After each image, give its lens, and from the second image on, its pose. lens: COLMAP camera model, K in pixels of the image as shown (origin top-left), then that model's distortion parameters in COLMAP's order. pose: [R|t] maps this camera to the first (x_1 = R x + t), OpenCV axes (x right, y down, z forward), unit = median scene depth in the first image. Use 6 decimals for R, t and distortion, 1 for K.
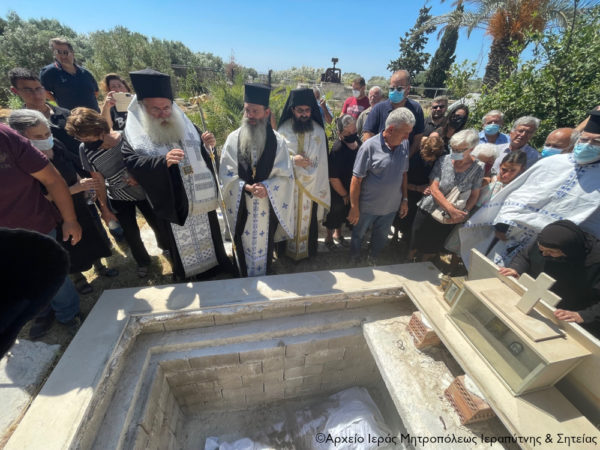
lens RADIAL K [[242.6, 0, 296.5], [0, 242.6, 222.1], [0, 0, 1]] dist [-0.001640, -0.000151]
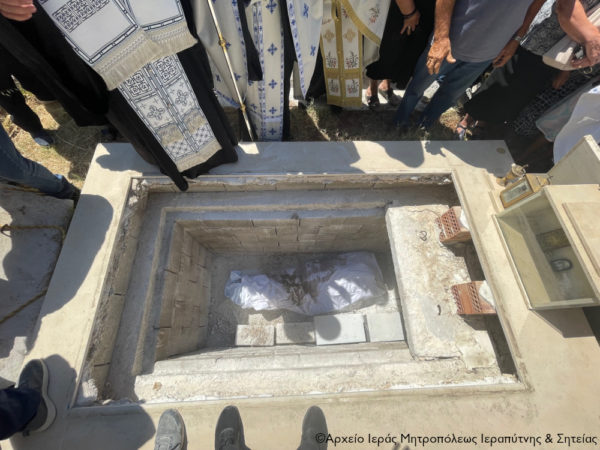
lens RADIAL K [[242.6, 0, 297.7], [0, 242.6, 226.0], [0, 0, 1]] dist [-0.001640, -0.000151]
pose [[0.989470, 0.124234, -0.074265, 0.023512], [-0.056083, 0.802093, 0.594560, -0.039486], [0.133432, -0.584134, 0.800614, 0.220928]]
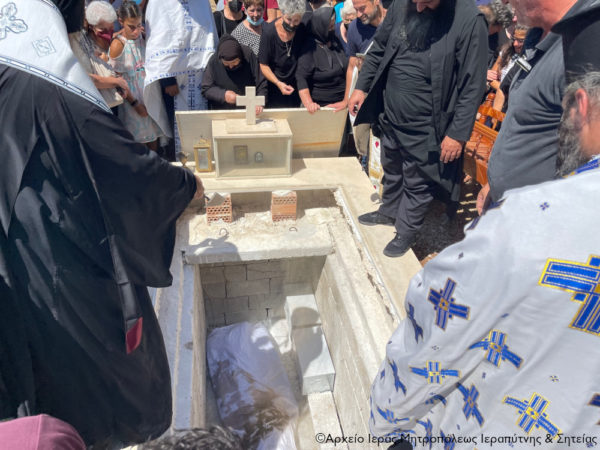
lens RADIAL K [[450.7, 0, 303.2], [0, 450.7, 231.0], [0, 0, 1]] dist [0.049057, -0.060016]
pose [[0.020859, -0.604447, 0.796372, -0.913152], [0.482799, 0.703604, 0.521390, -0.244660], [-0.875483, 0.373612, 0.306502, 0.201848]]
